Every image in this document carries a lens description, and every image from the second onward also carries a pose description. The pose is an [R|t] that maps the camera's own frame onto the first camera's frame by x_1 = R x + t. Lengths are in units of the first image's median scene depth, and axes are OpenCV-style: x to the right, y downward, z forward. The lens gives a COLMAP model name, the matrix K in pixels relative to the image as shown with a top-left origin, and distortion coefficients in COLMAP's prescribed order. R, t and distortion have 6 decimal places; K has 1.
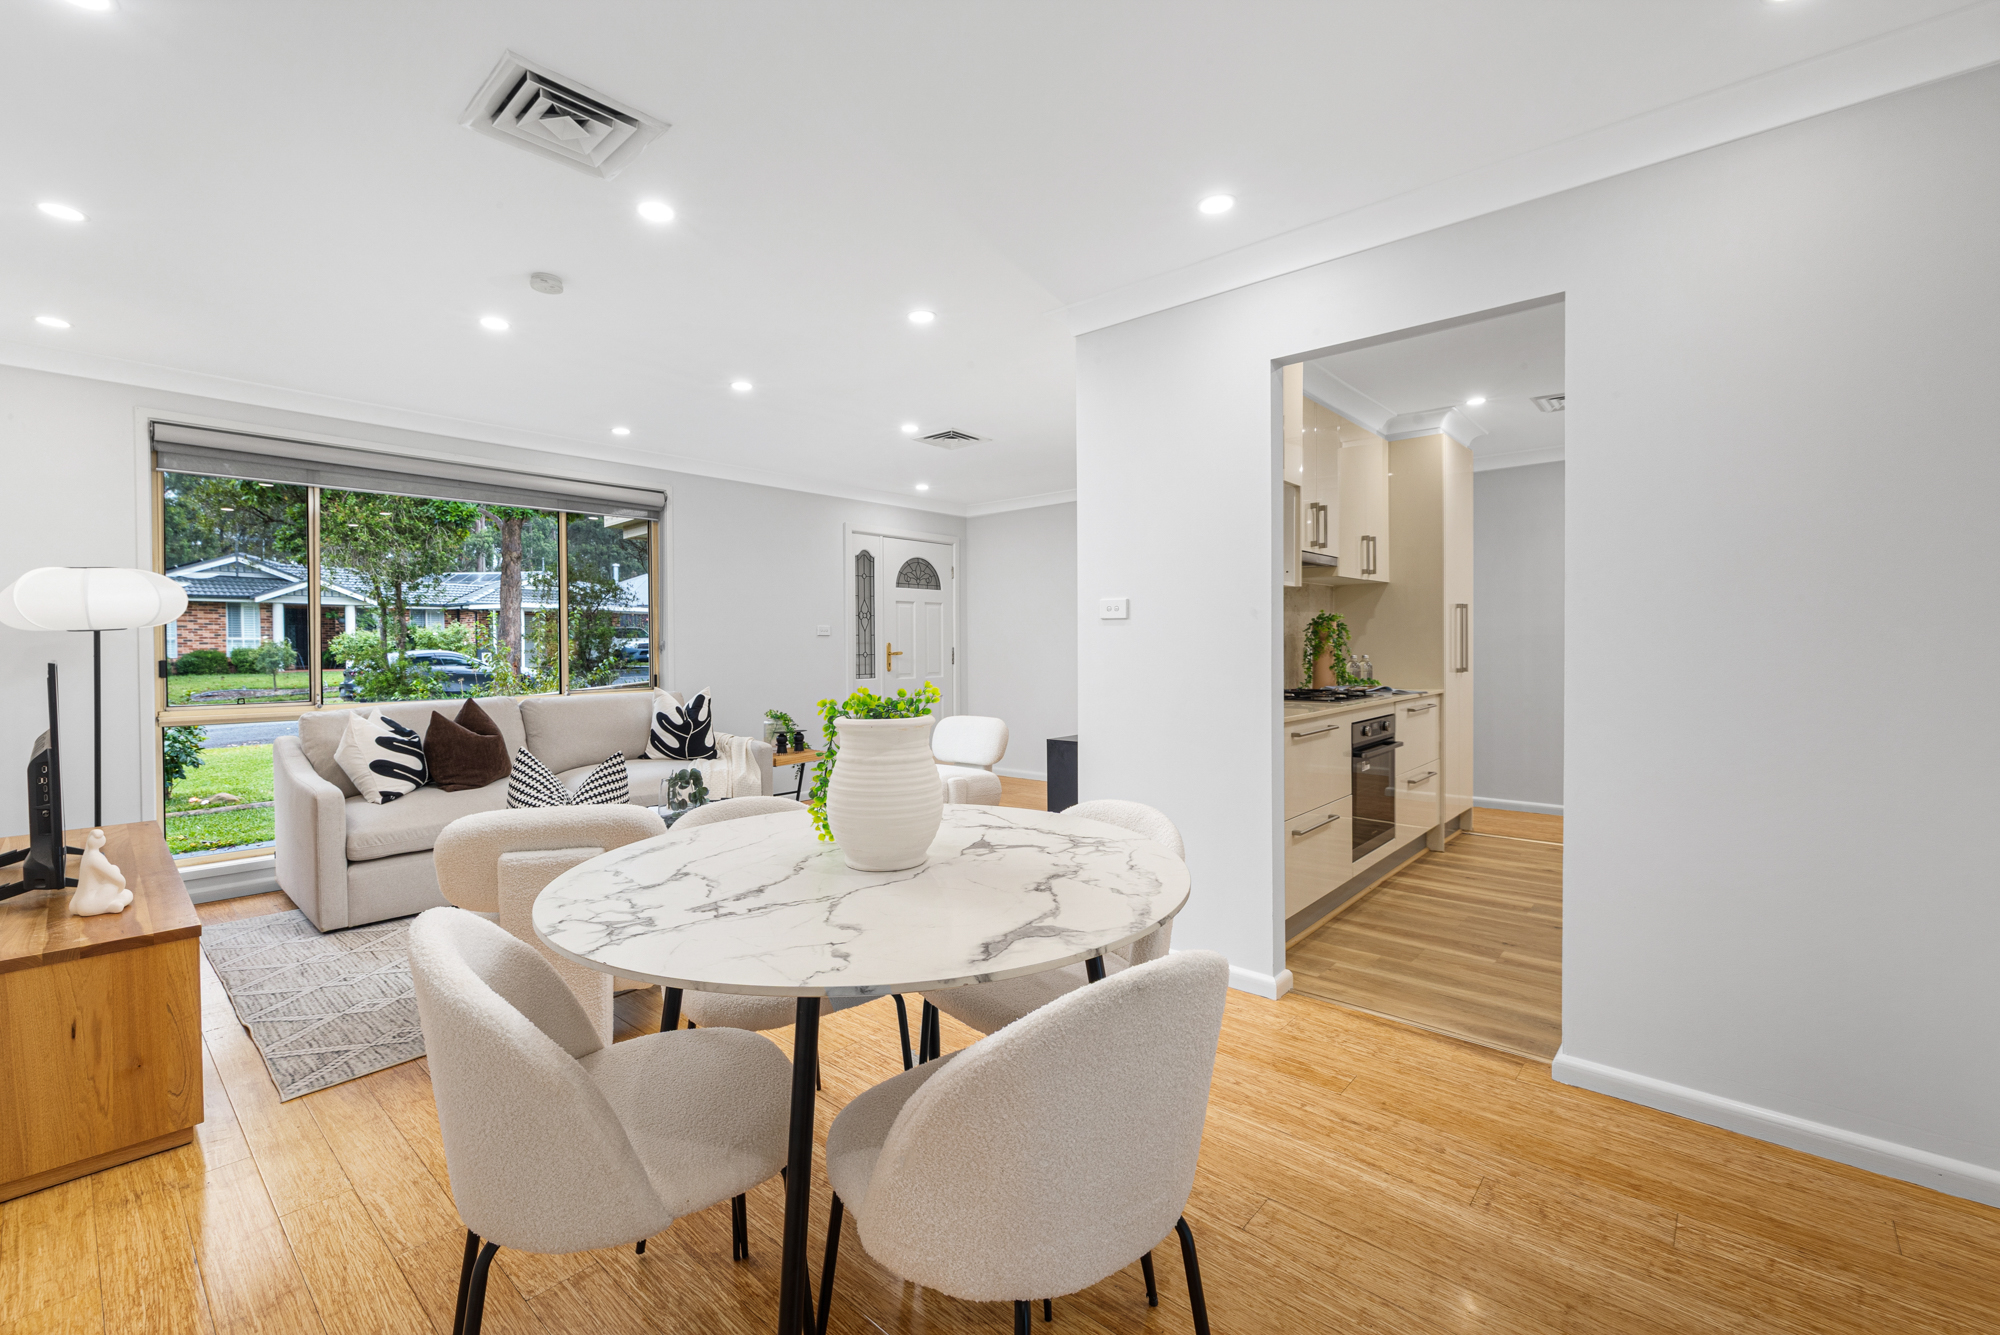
lens RADIAL K [[867.3, 0, 1007.7], [0, 867.3, 646.5], [0, 0, 1]] dist [-0.001343, -0.000105]
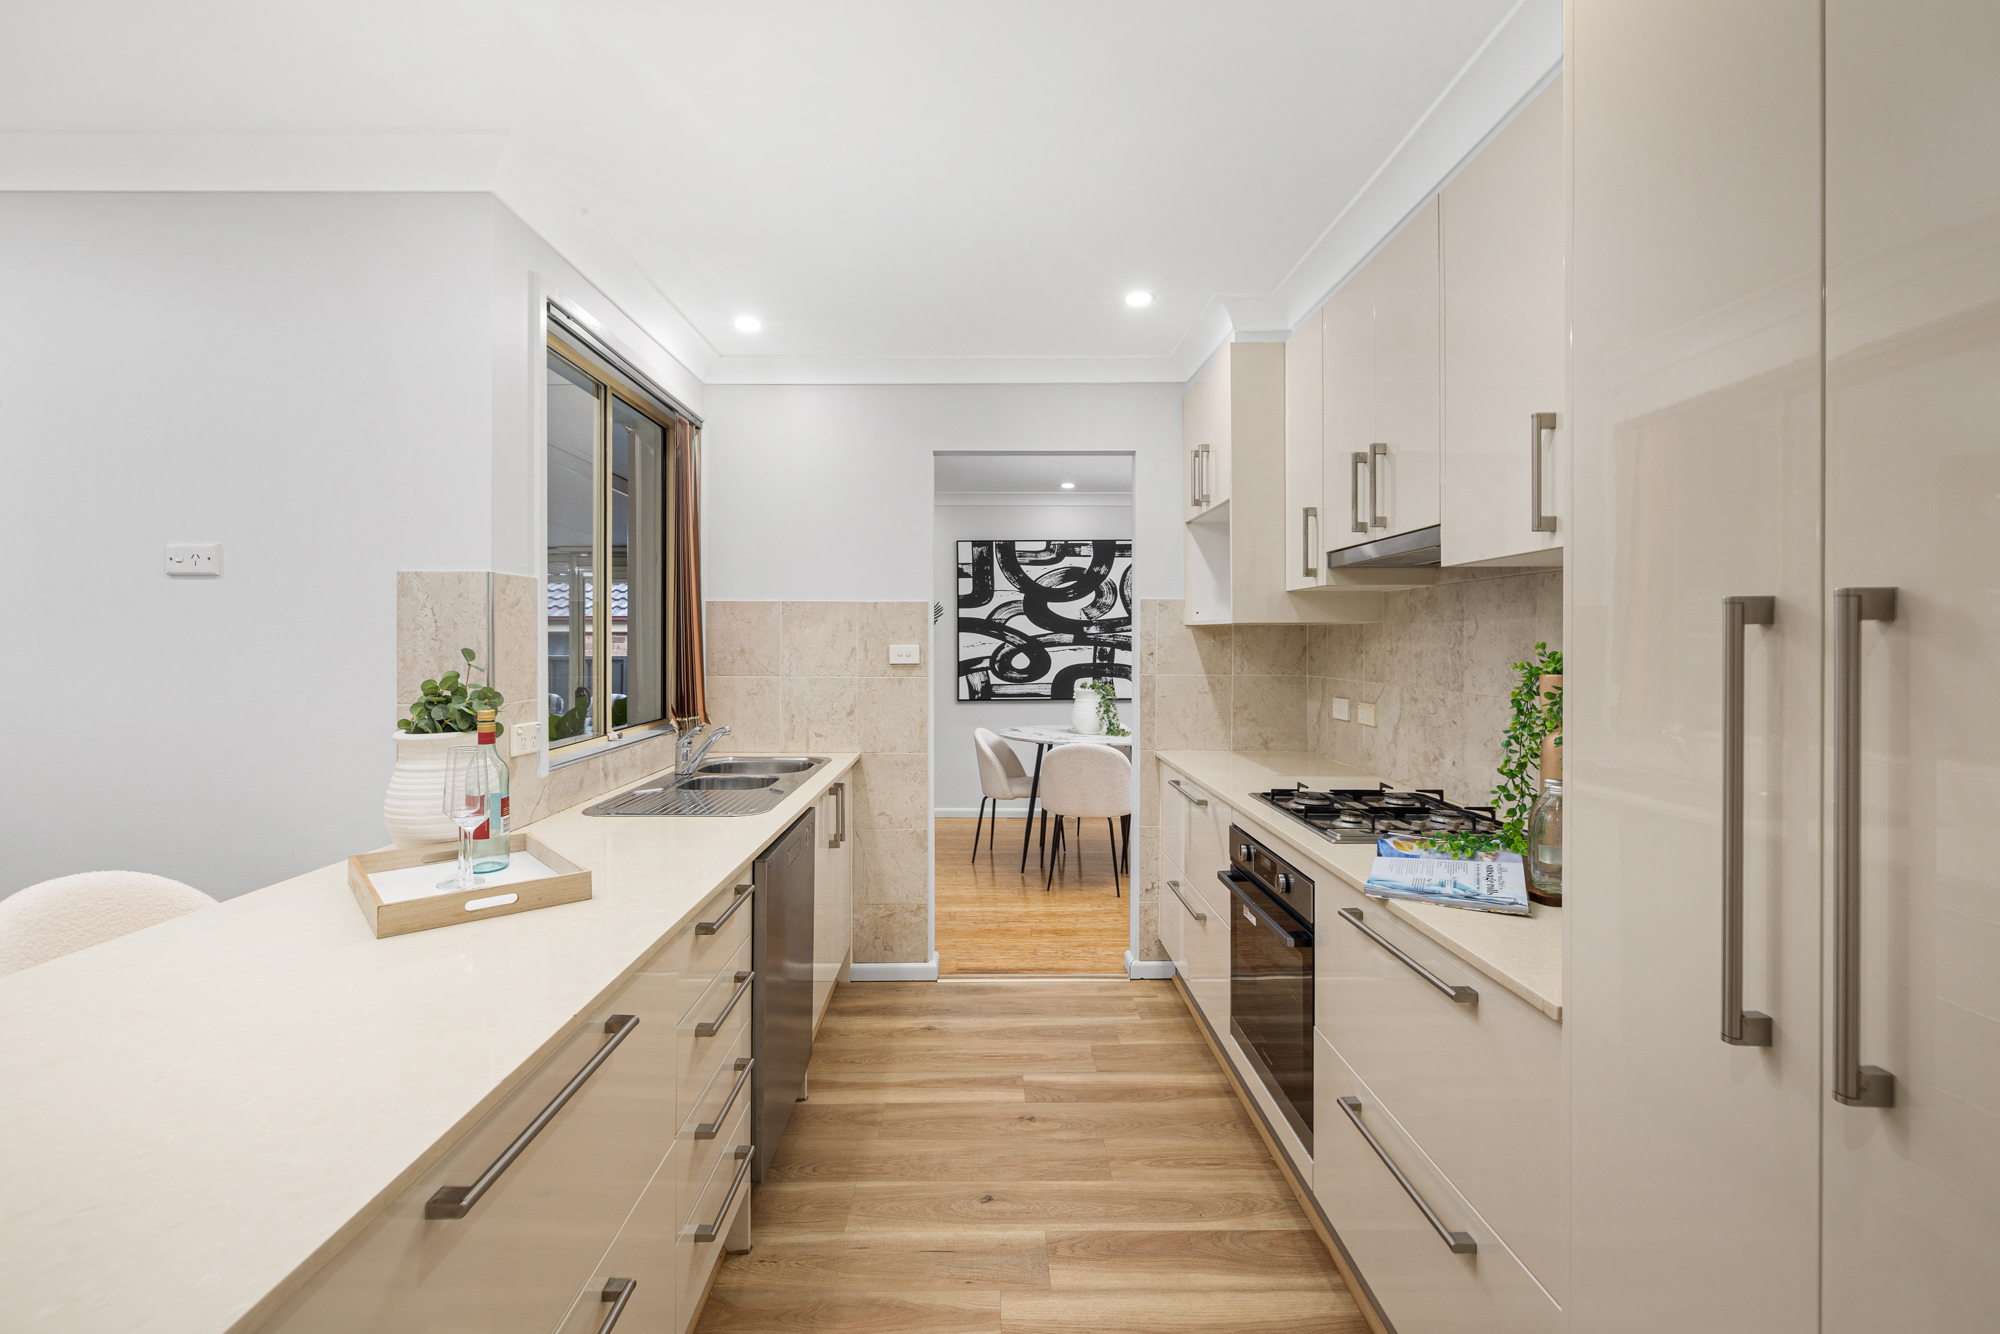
lens RADIAL K [[867.3, 0, 1007.7], [0, 867.3, 646.0], [0, 0, 1]] dist [-0.001343, -0.000105]
pose [[-0.743126, 0.007079, -0.669114, 0.916718], [-0.006901, 0.999810, 0.018242, -0.060380], [0.669116, 0.018174, -0.742936, 1.297378]]
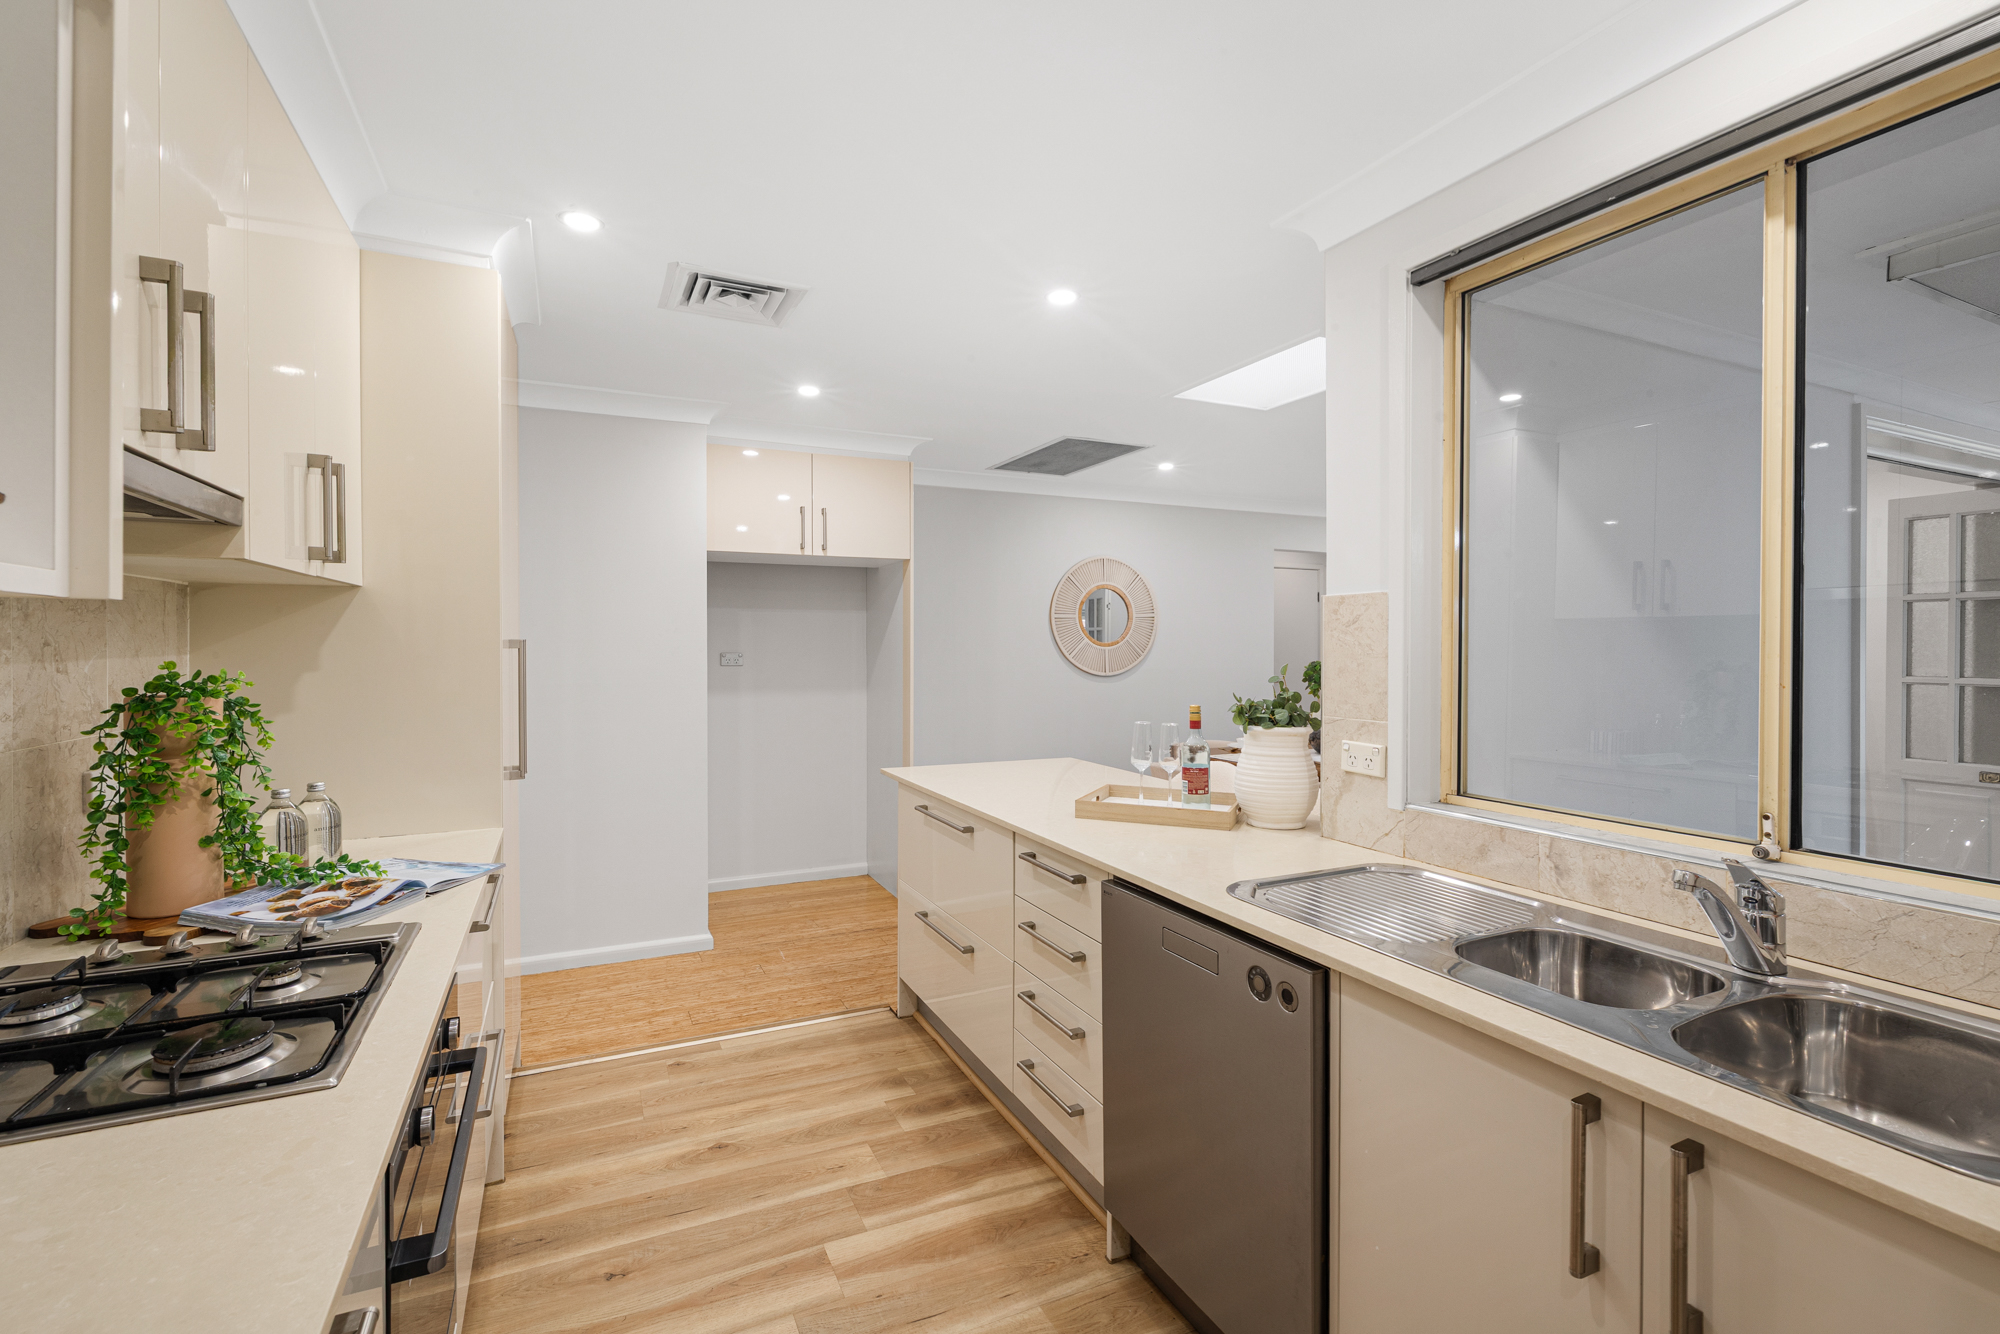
lens RADIAL K [[867.3, 0, 1007.7], [0, 867.3, 646.0], [0, 0, 1]] dist [-0.001343, -0.000105]
pose [[0.392989, 0.004009, 0.919534, 0.225994], [0.008763, 0.999929, -0.008105, -0.049671], [-0.919501, 0.011243, 0.392926, 0.696562]]
